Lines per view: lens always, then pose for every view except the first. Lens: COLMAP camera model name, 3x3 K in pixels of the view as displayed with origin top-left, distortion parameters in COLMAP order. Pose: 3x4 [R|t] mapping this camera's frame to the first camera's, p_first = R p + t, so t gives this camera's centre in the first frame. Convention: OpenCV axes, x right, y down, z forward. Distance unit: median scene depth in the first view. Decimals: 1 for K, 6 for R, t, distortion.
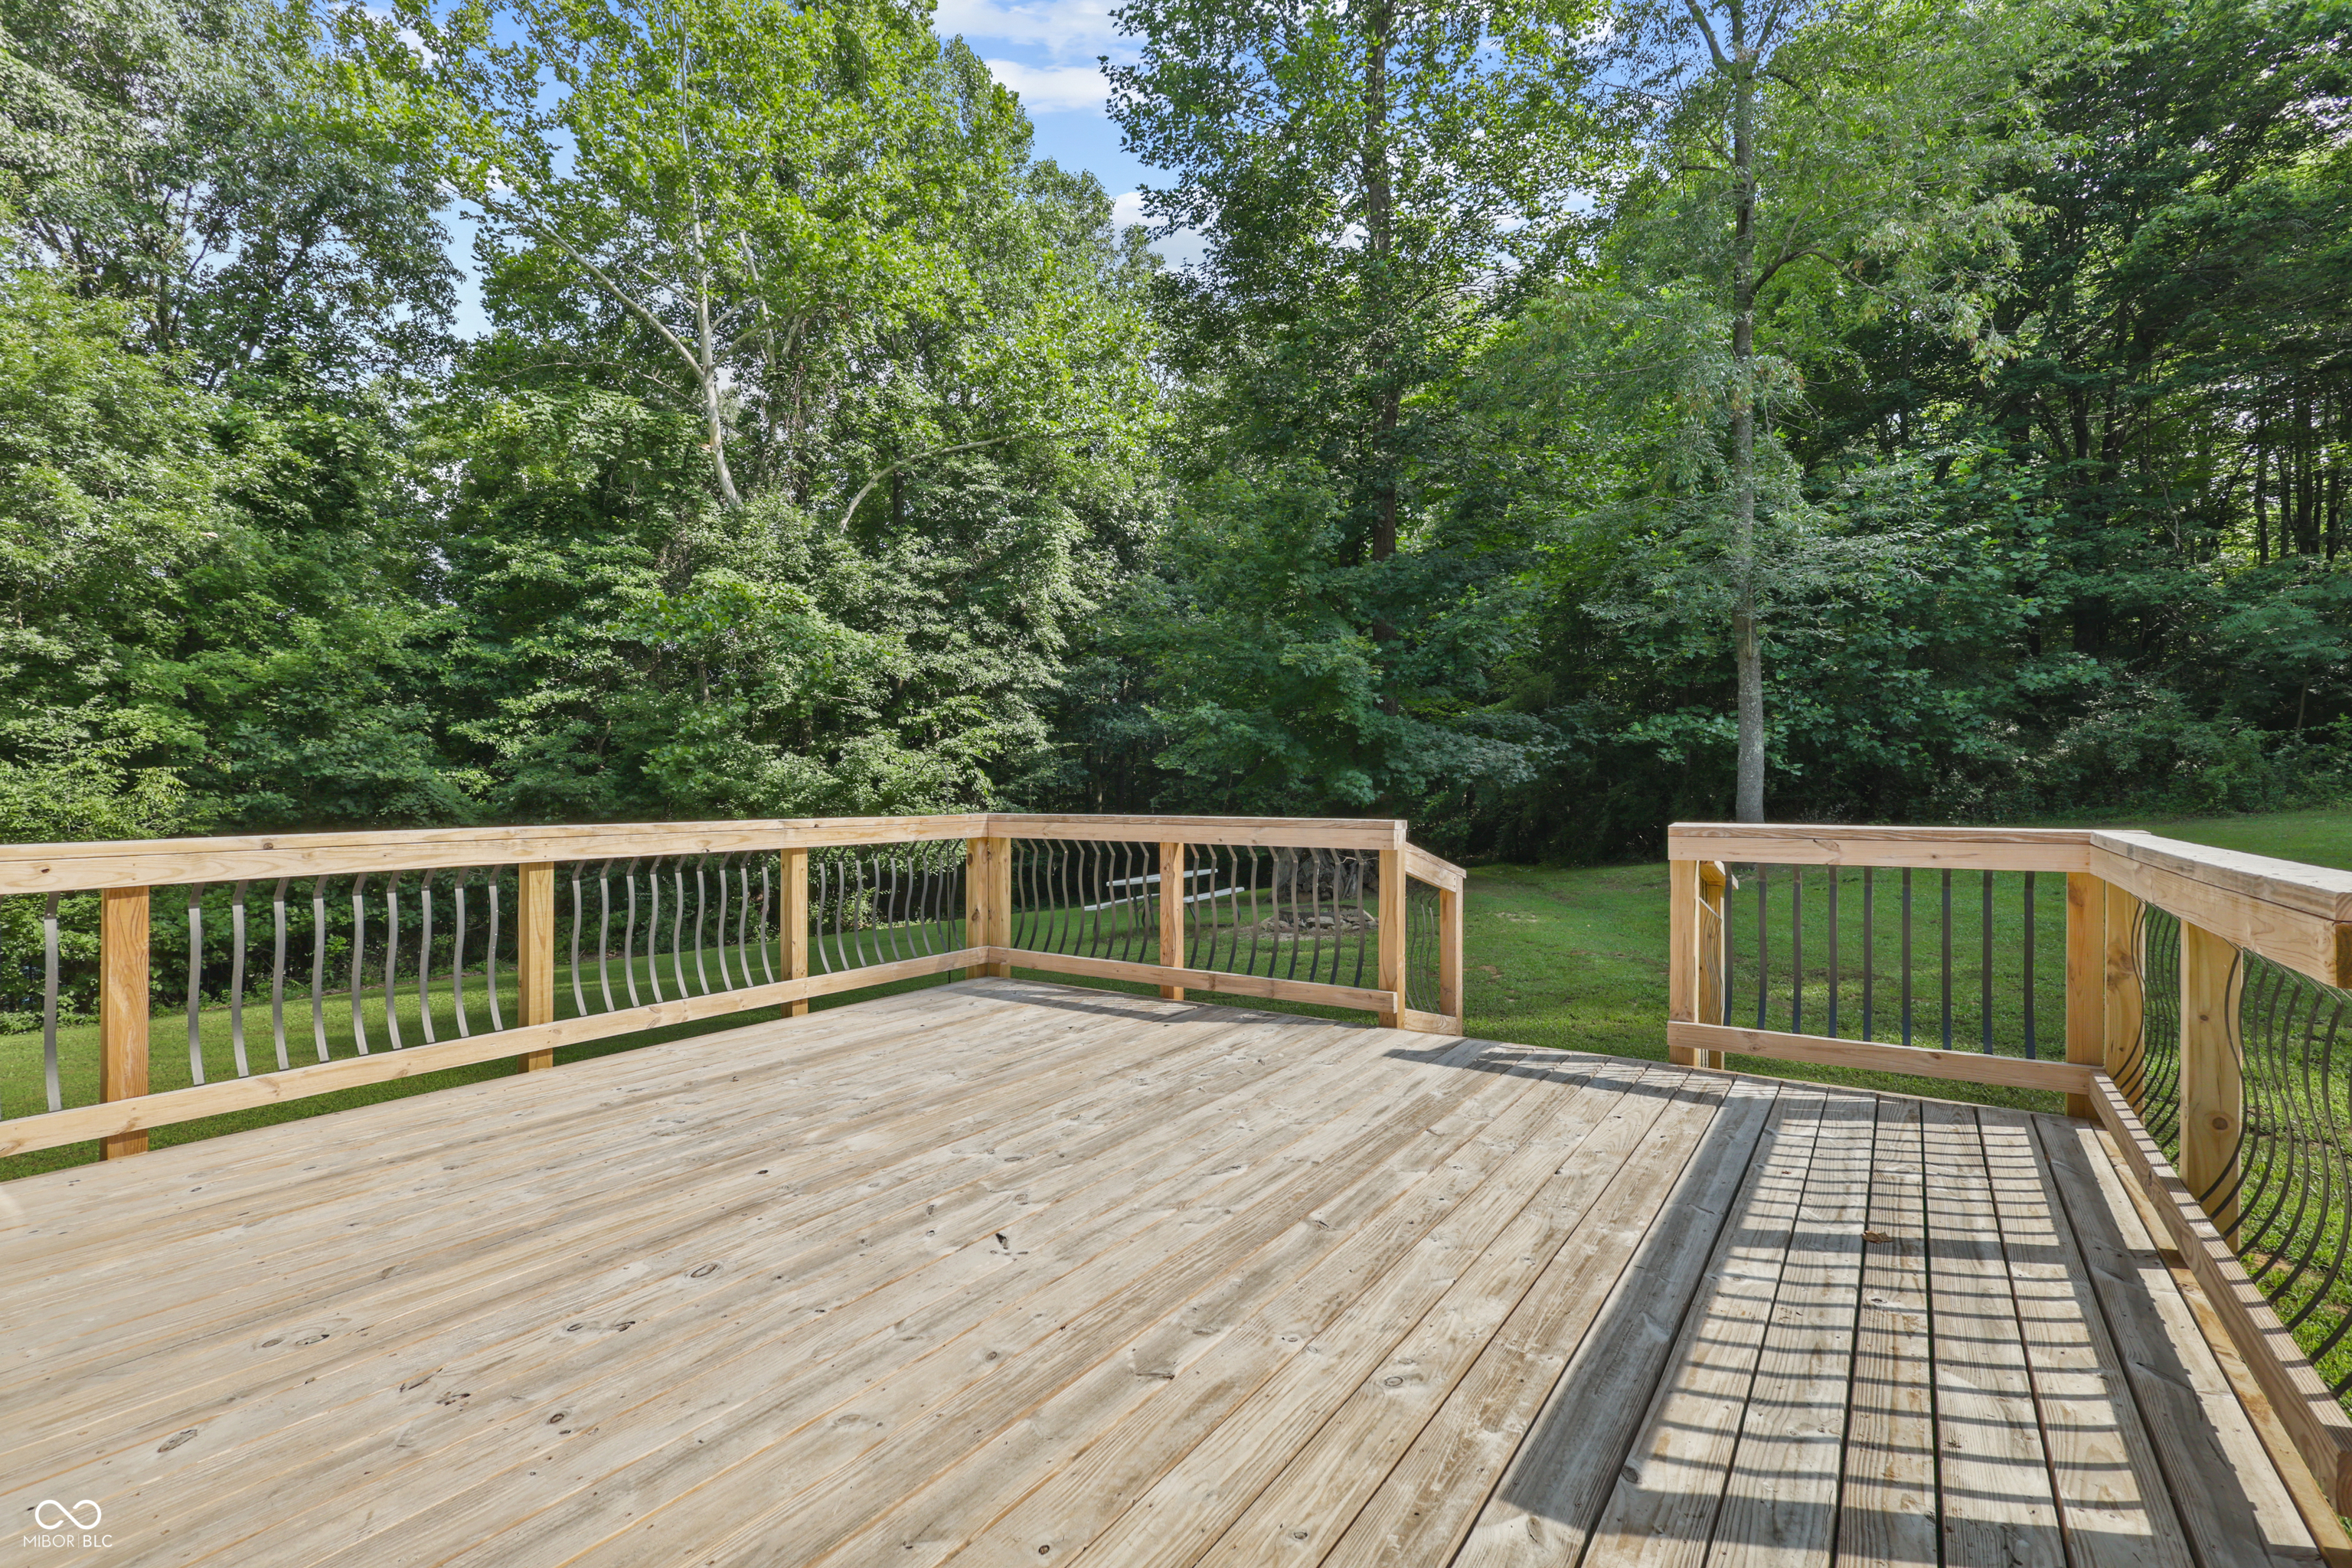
lens RADIAL K [[1102.9, 0, 1168.6], [0, 1102.9, 783.5], [0, 0, 1]] dist [-0.004613, 0.000214]
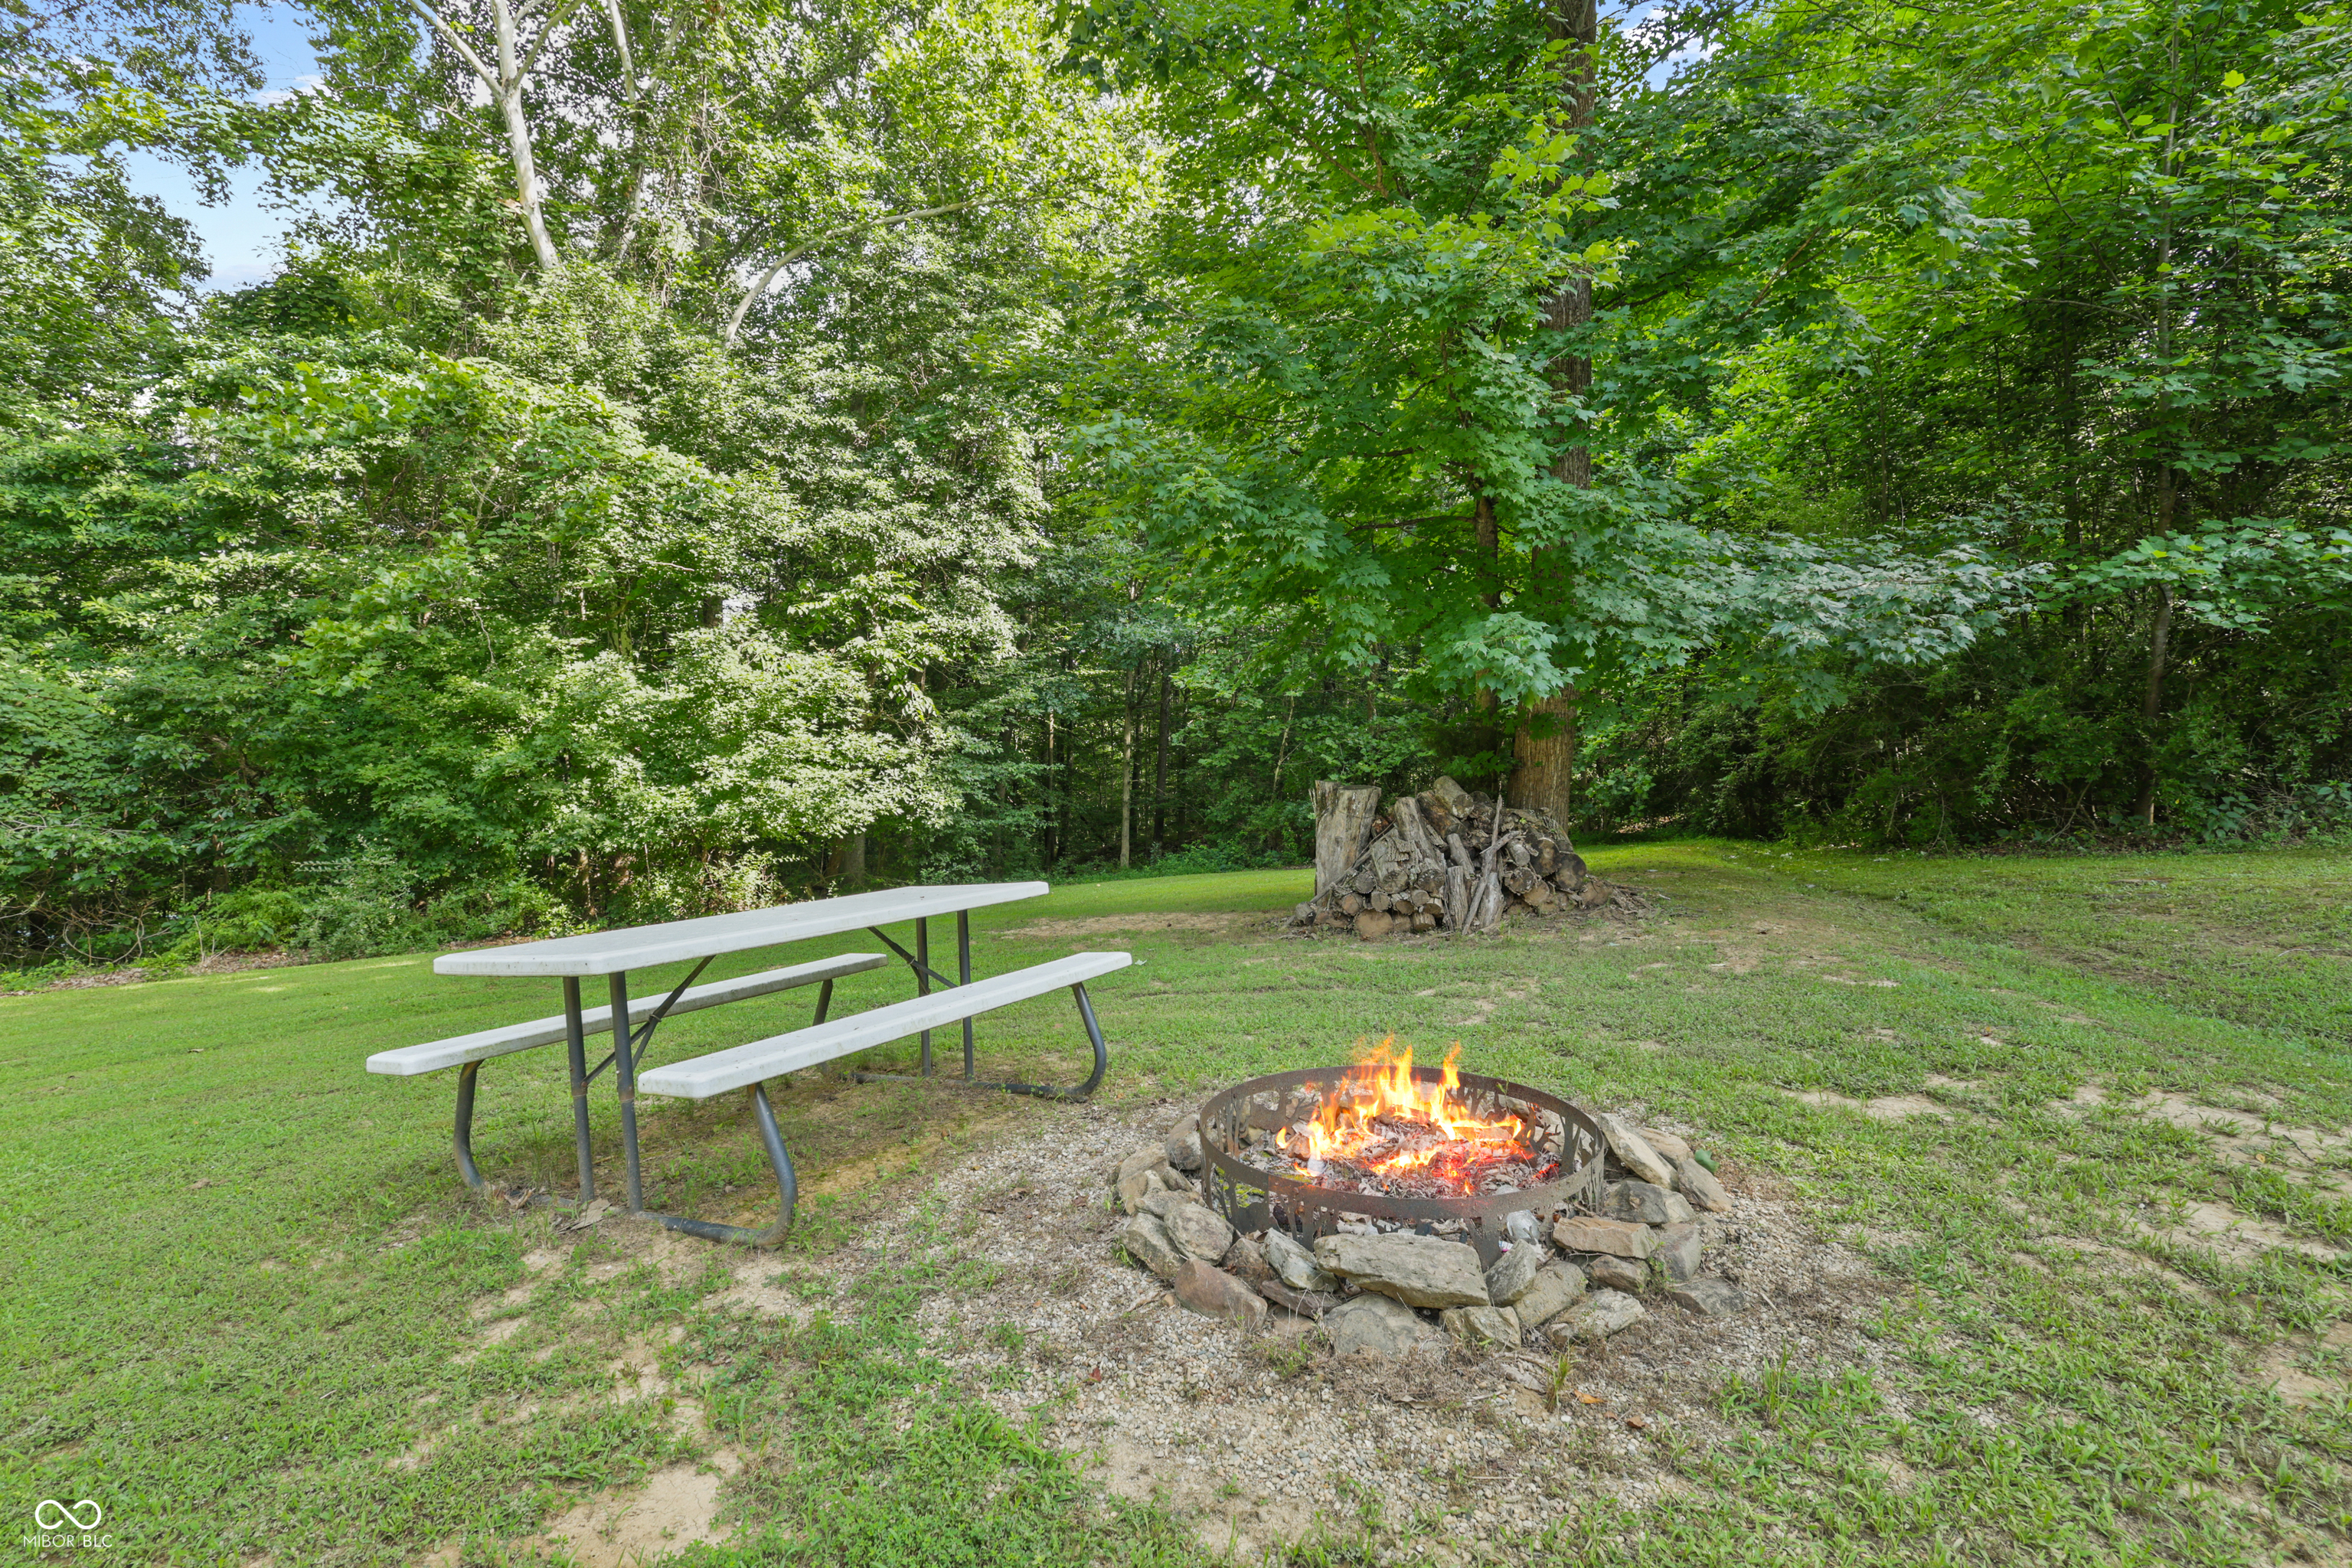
lens RADIAL K [[1102.9, 0, 1177.3], [0, 1102.9, 778.6], [0, 0, 1]] dist [-0.004613, 0.000214]
pose [[0.997033, 0.015314, -0.075443, 0.046381], [-0.012440, 0.999184, 0.038421, 0.017883], [0.075970, -0.037369, 0.996410, 0.334511]]
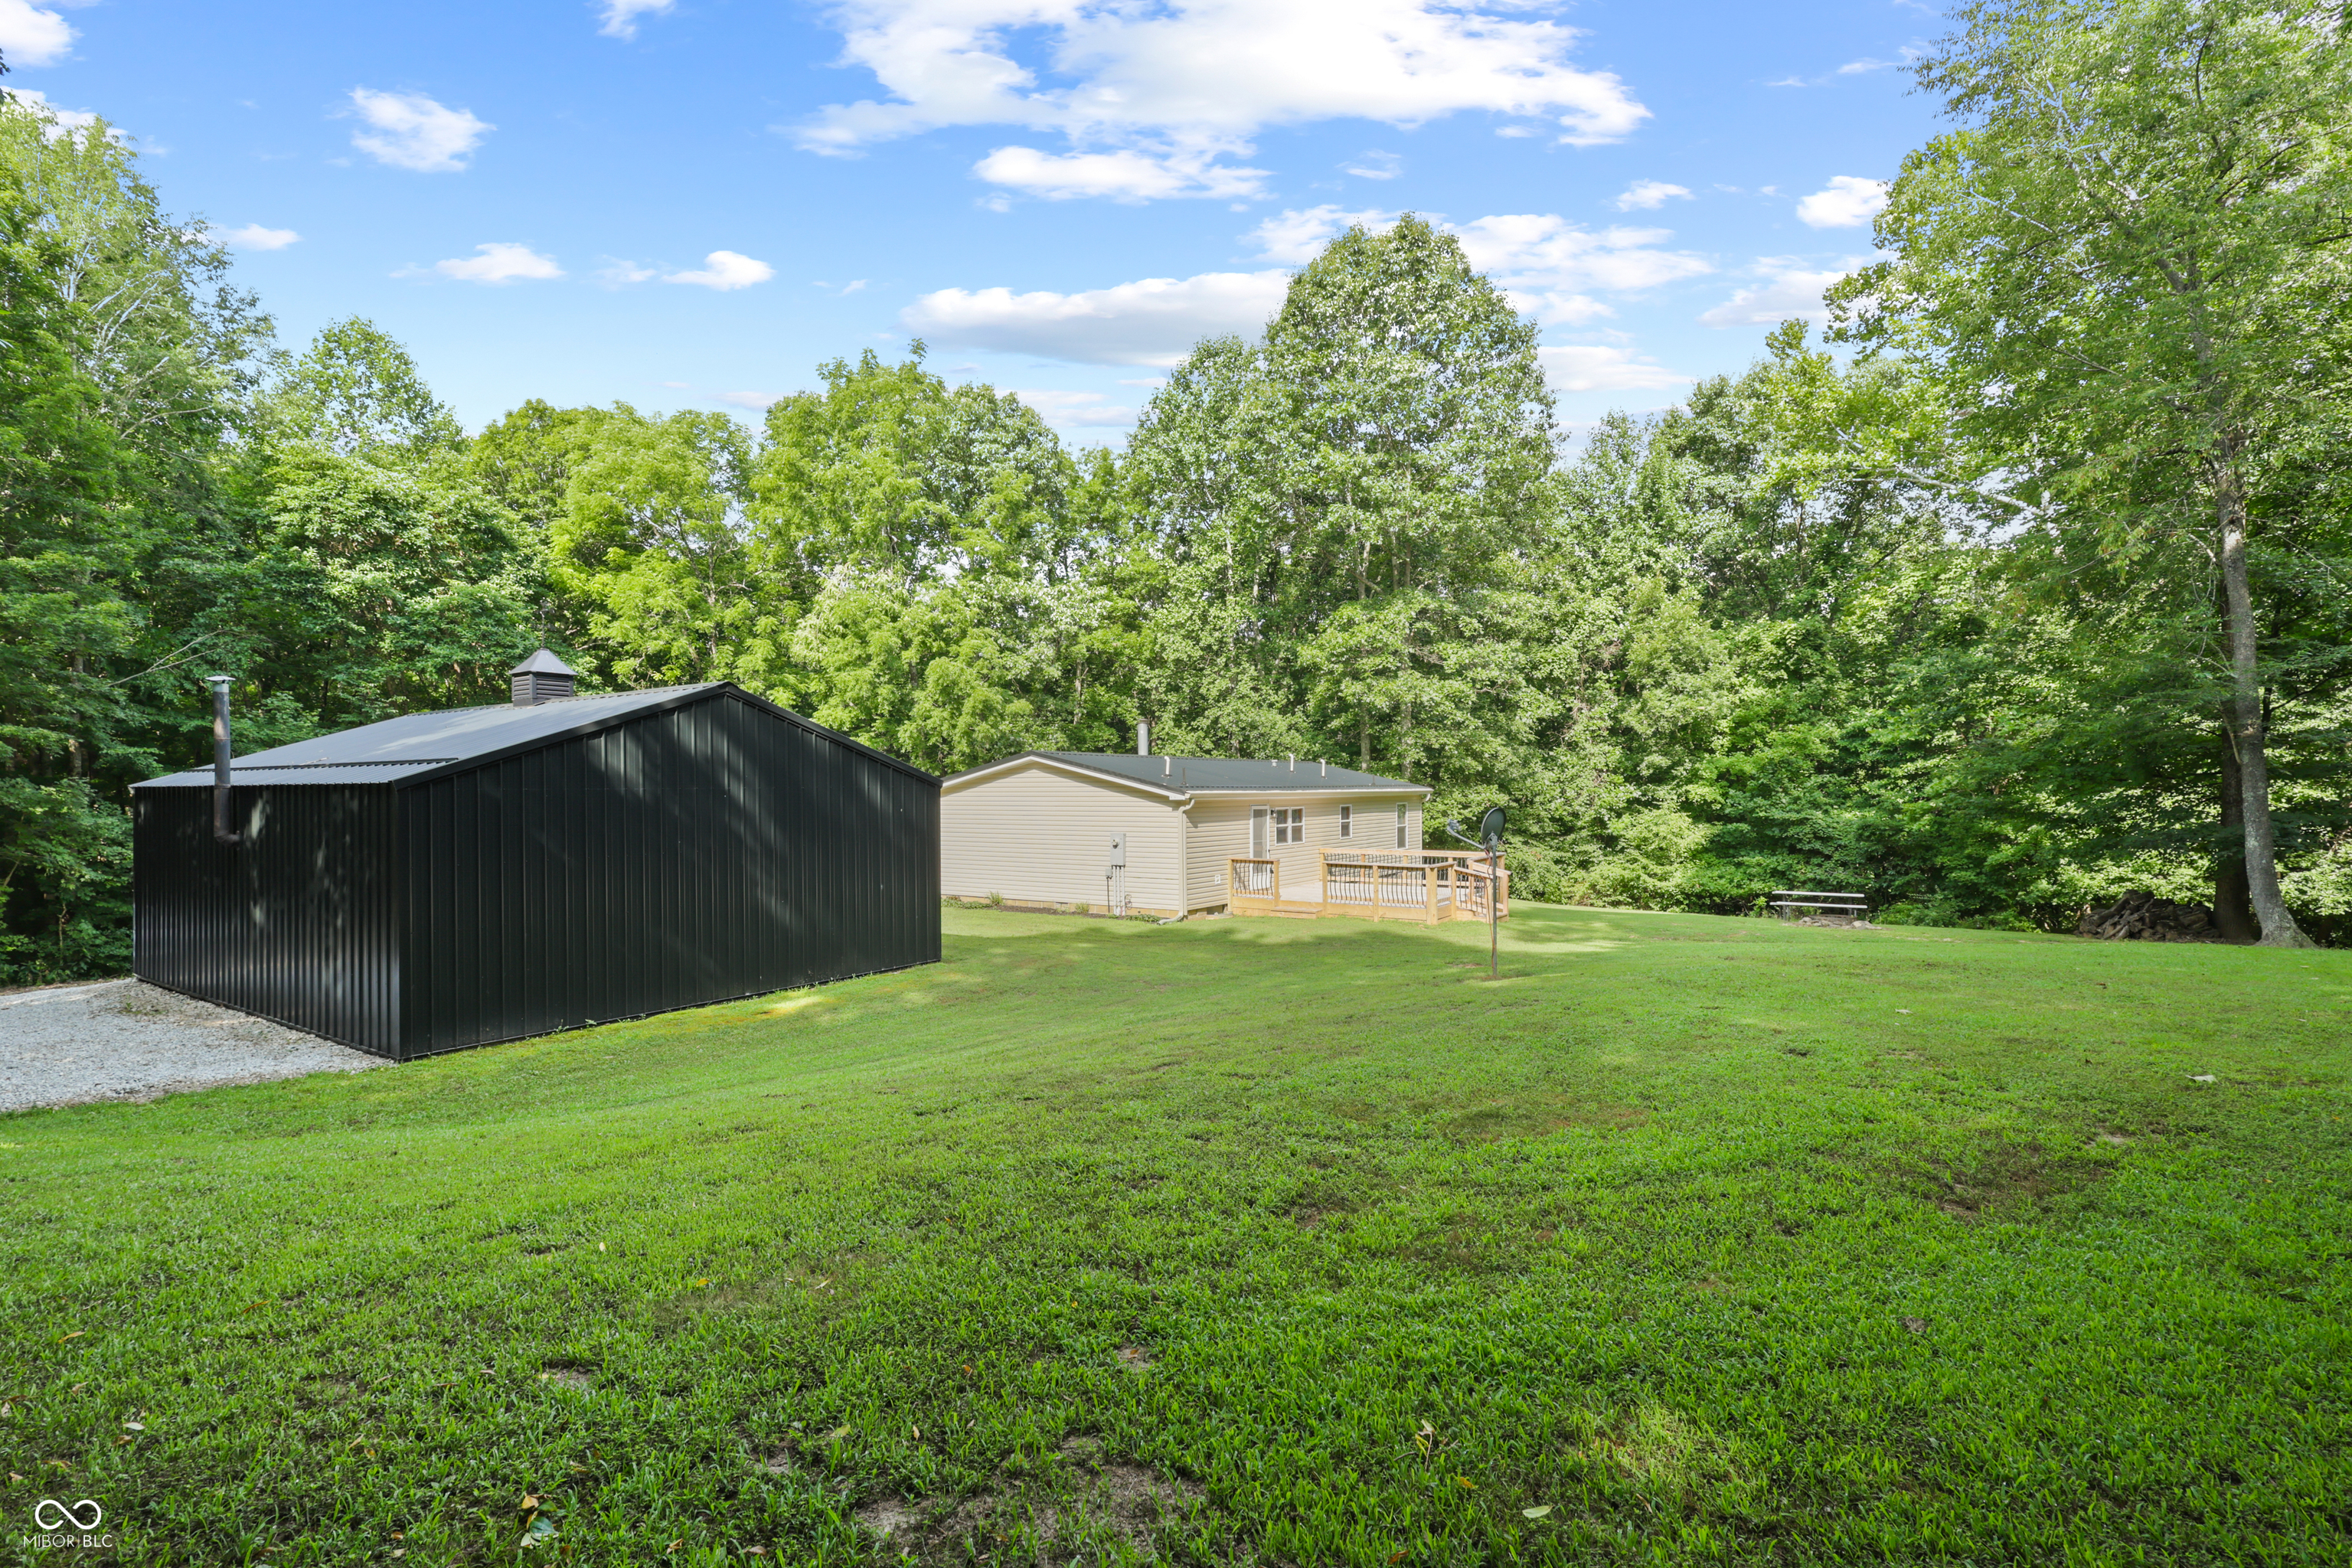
lens RADIAL K [[1102.9, 0, 1167.4], [0, 1102.9, 779.7], [0, 0, 1]] dist [-0.004613, 0.000214]
pose [[0.038910, 0.001454, -0.999242, 0.845998], [0.009784, 0.999950, 0.001836, -0.062804], [0.999195, -0.009848, 0.038894, -0.107629]]
